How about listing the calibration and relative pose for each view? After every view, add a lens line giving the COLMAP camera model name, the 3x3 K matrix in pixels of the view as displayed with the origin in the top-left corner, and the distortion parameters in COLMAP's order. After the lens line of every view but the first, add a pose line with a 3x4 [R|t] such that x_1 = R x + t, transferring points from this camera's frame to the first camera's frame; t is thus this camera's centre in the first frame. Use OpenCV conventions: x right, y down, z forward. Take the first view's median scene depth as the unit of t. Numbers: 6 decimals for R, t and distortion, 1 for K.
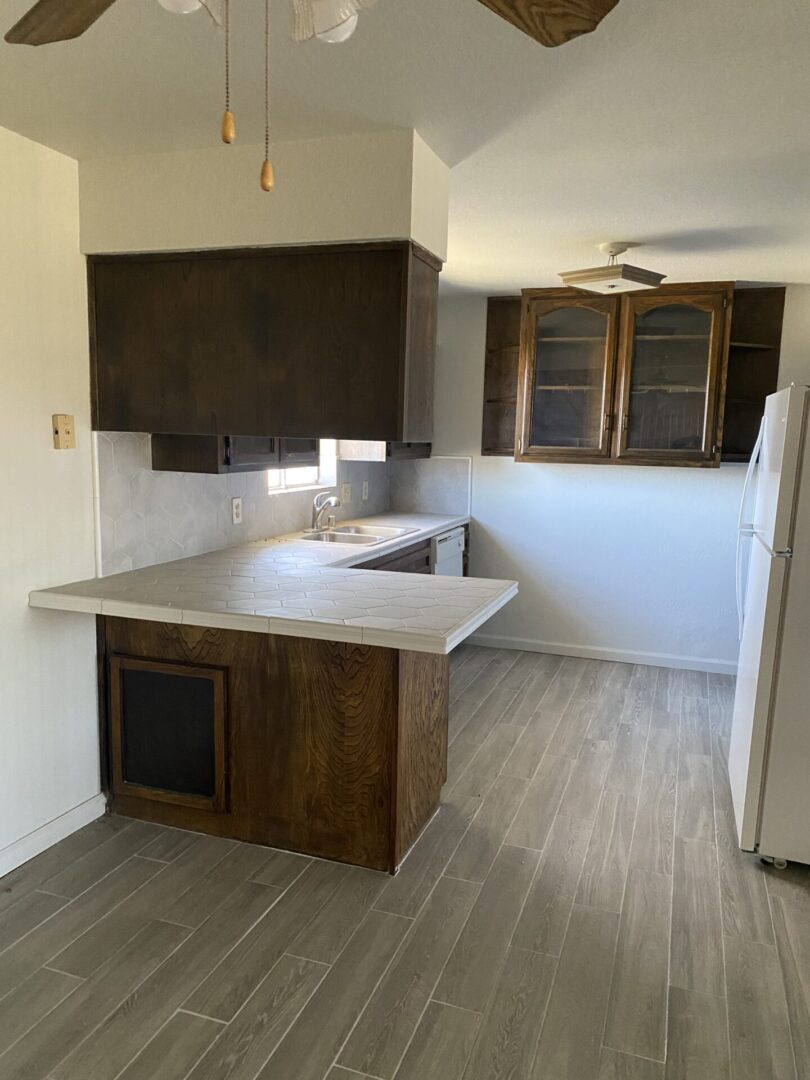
lens RADIAL K [[810.7, 0, 405.0], [0, 810.7, 540.0], [0, 0, 1]] dist [-0.001574, -0.000884]
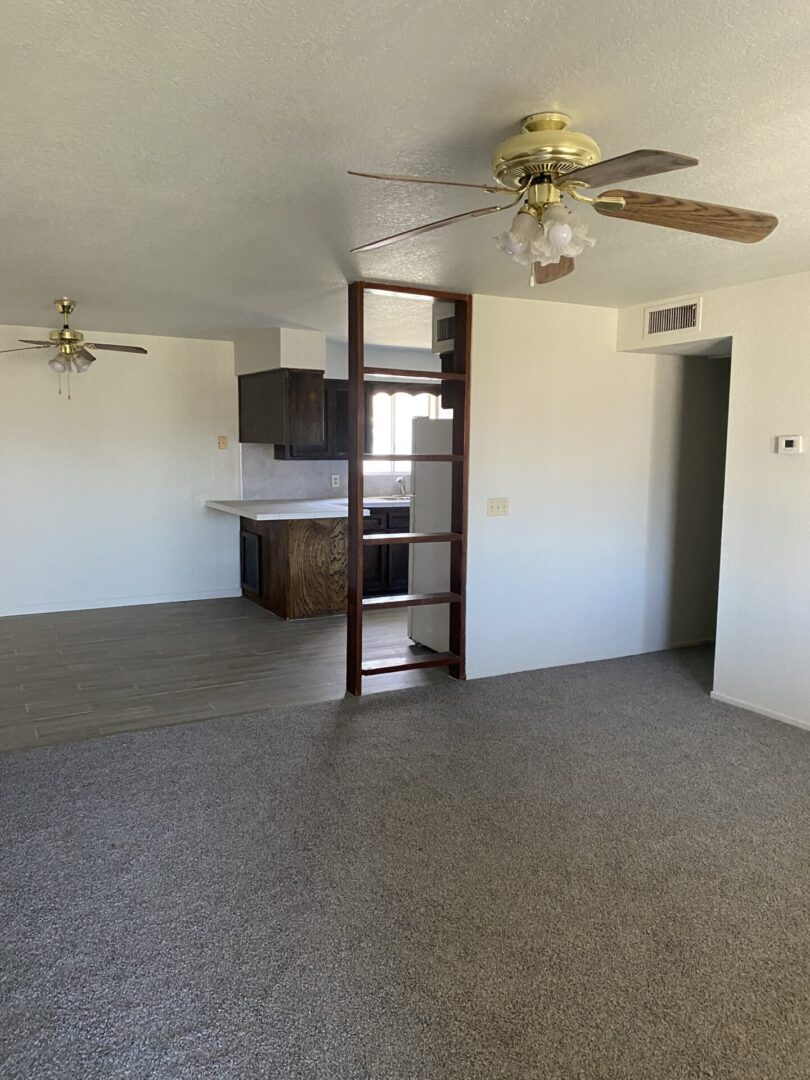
lens RADIAL K [[810.7, 0, 405.0], [0, 810.7, 540.0], [0, 0, 1]] dist [-0.001574, -0.000884]
pose [[0.744254, 0.060514, -0.665150, 1.687175], [-0.078269, 0.996927, 0.003122, 0.120694], [0.663295, 0.049737, 0.746703, -0.544562]]
